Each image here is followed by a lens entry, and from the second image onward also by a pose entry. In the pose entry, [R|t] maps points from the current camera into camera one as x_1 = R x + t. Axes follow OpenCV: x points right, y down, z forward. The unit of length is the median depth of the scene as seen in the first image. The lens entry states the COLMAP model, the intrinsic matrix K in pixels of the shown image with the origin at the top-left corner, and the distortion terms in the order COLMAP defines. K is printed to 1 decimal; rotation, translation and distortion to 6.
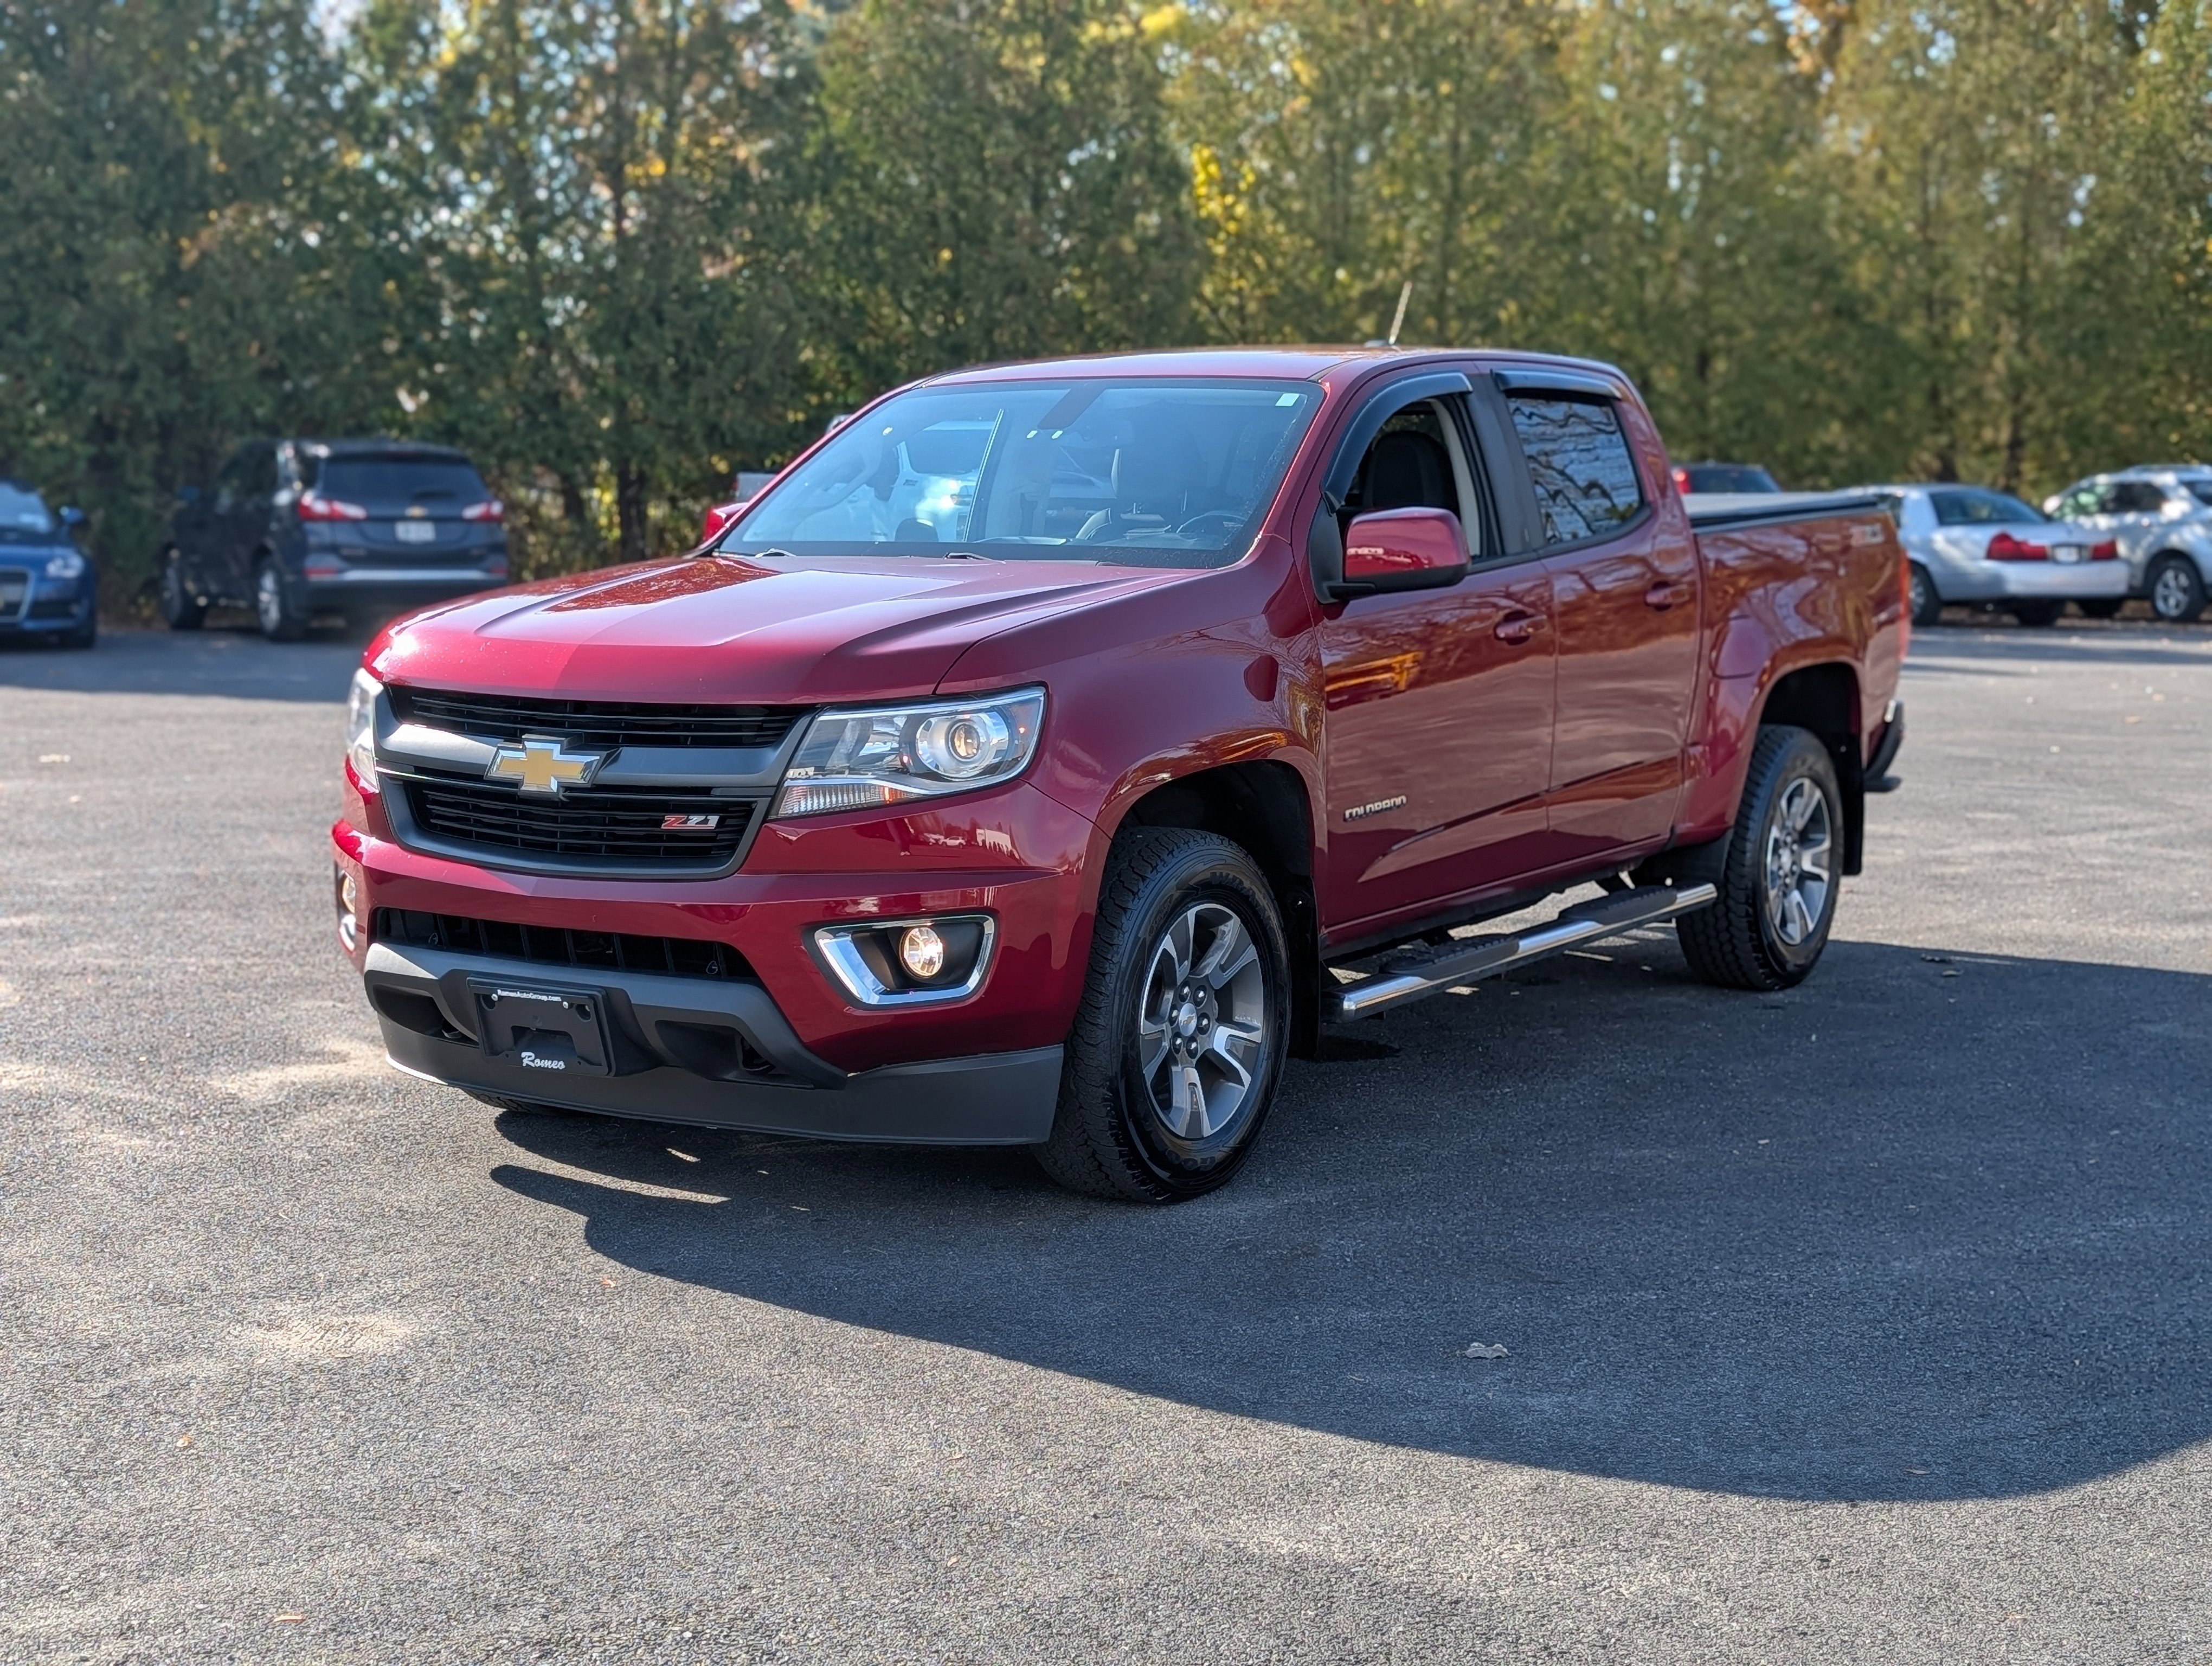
lens RADIAL K [[3205.5, 0, 1106.7], [0, 3205.5, 837.6], [0, 0, 1]] dist [0.052522, 0.000000]
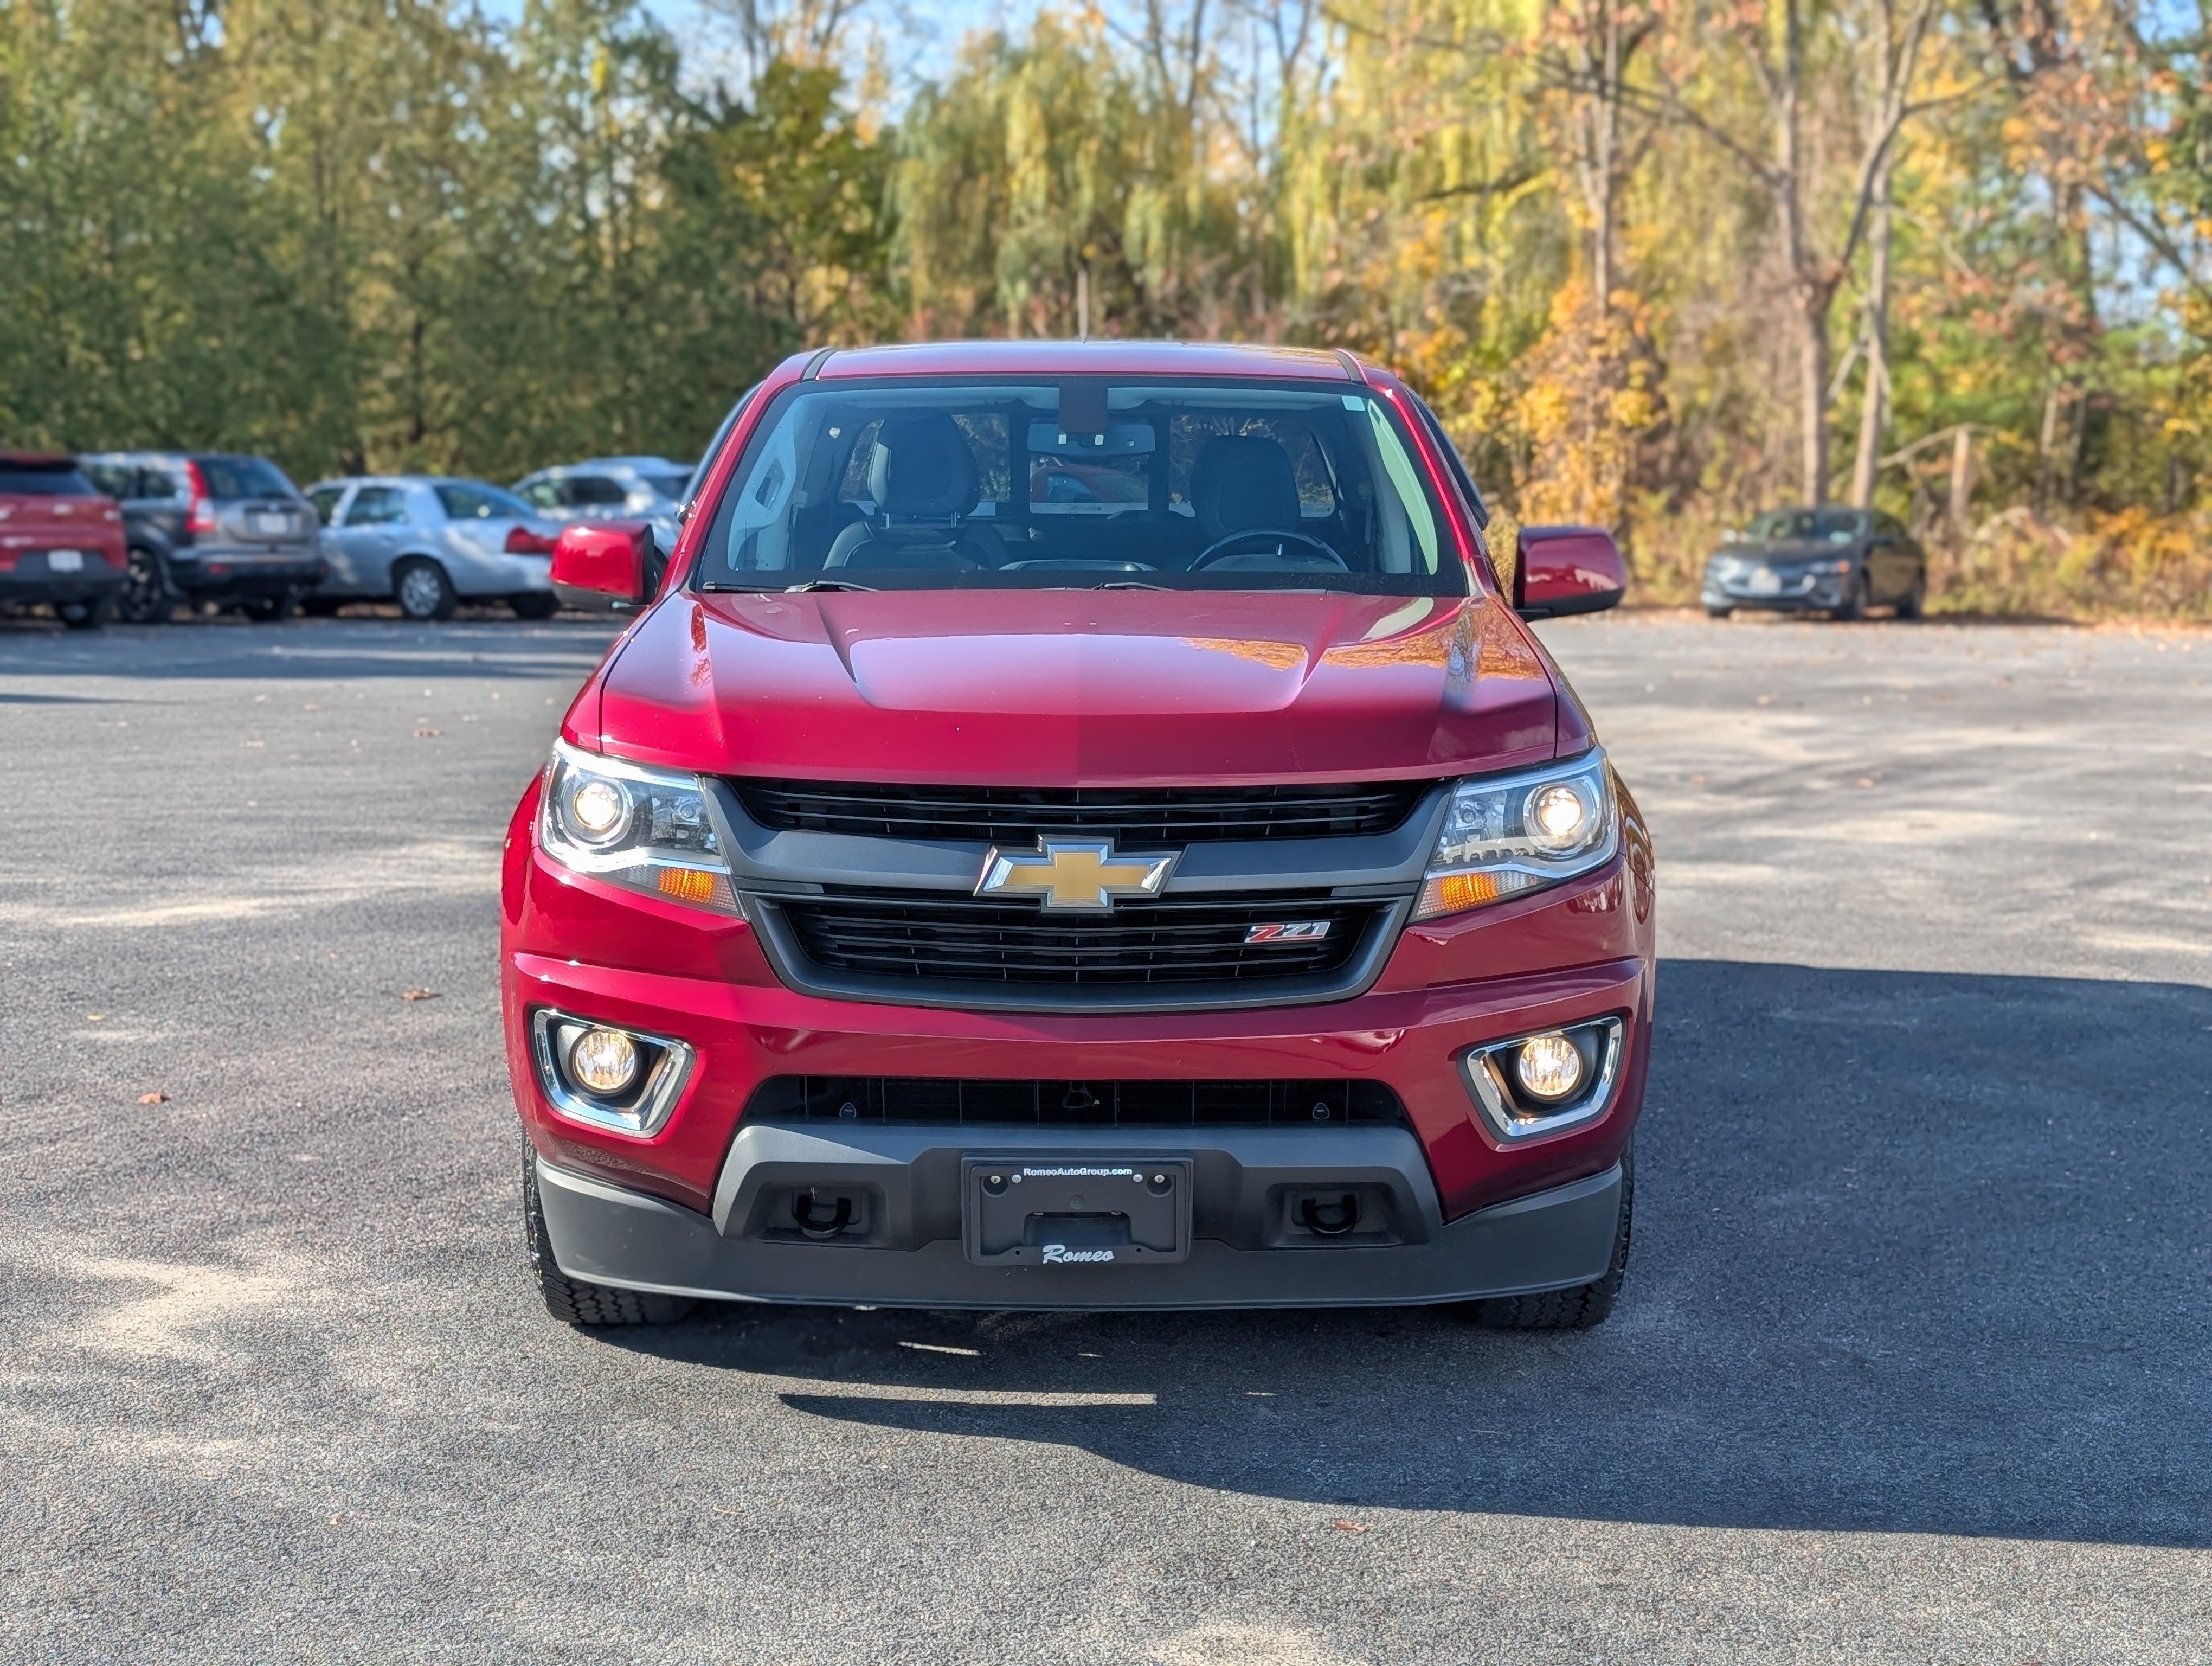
lens RADIAL K [[3205.5, 0, 1106.1], [0, 3205.5, 827.4], [0, 0, 1]] dist [0.052522, 0.000000]
pose [[0.844190, -0.059202, 0.532765, -0.578521], [0.058886, 0.998109, 0.017606, -0.046575], [-0.532800, 0.016510, 0.846080, 0.341527]]
